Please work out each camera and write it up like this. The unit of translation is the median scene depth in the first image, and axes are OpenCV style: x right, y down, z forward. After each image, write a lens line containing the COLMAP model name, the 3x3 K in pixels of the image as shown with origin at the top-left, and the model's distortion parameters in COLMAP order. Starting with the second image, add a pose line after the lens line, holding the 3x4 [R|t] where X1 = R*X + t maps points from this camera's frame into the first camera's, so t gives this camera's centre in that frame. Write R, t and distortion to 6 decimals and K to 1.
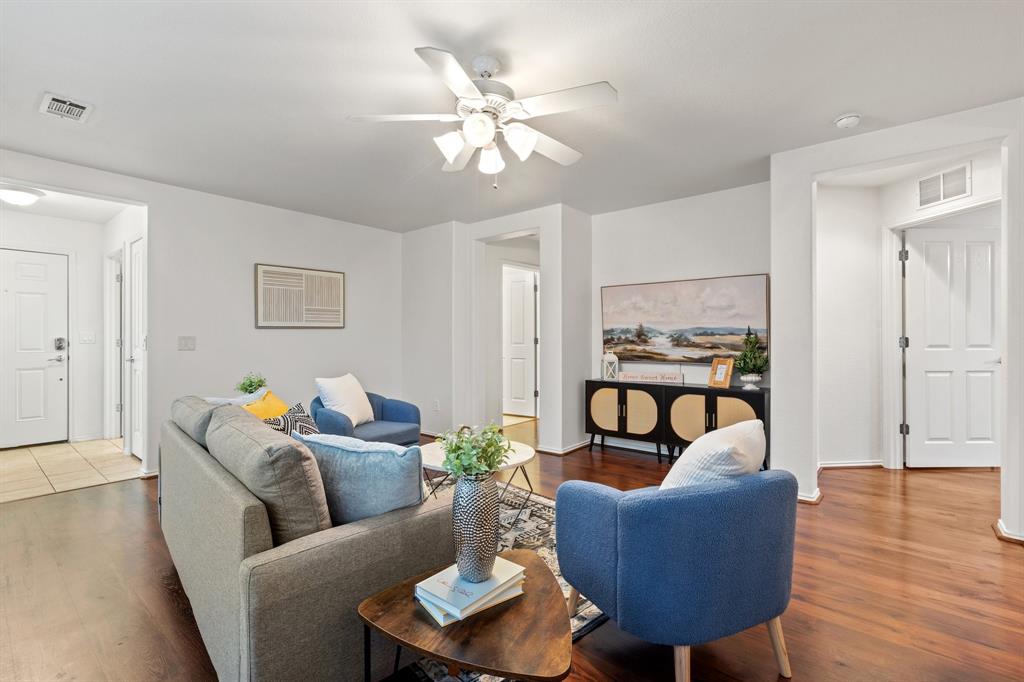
lens RADIAL K [[459.2, 0, 509.7], [0, 459.2, 333.2], [0, 0, 1]] dist [-0.001867, -0.000016]
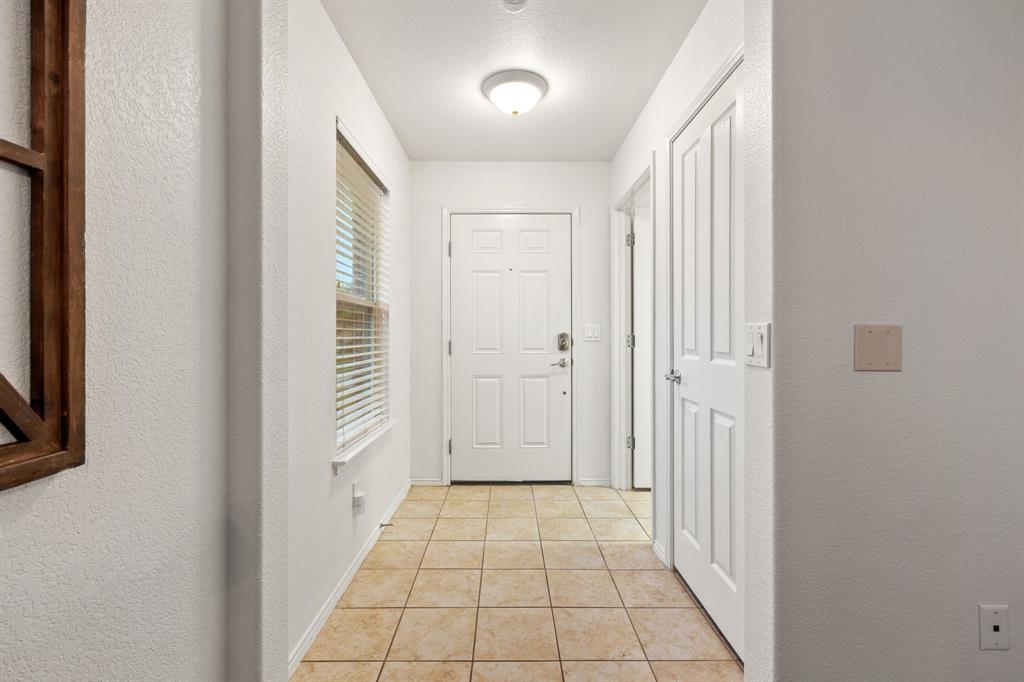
lens RADIAL K [[459.2, 0, 509.7], [0, 459.2, 333.2], [0, 0, 1]] dist [-0.001867, -0.000016]
pose [[0.642876, 0.000103, -0.765970, -0.498788], [0.002976, 0.999992, 0.002632, 0.008376], [0.765964, -0.003972, 0.642871, 0.489438]]
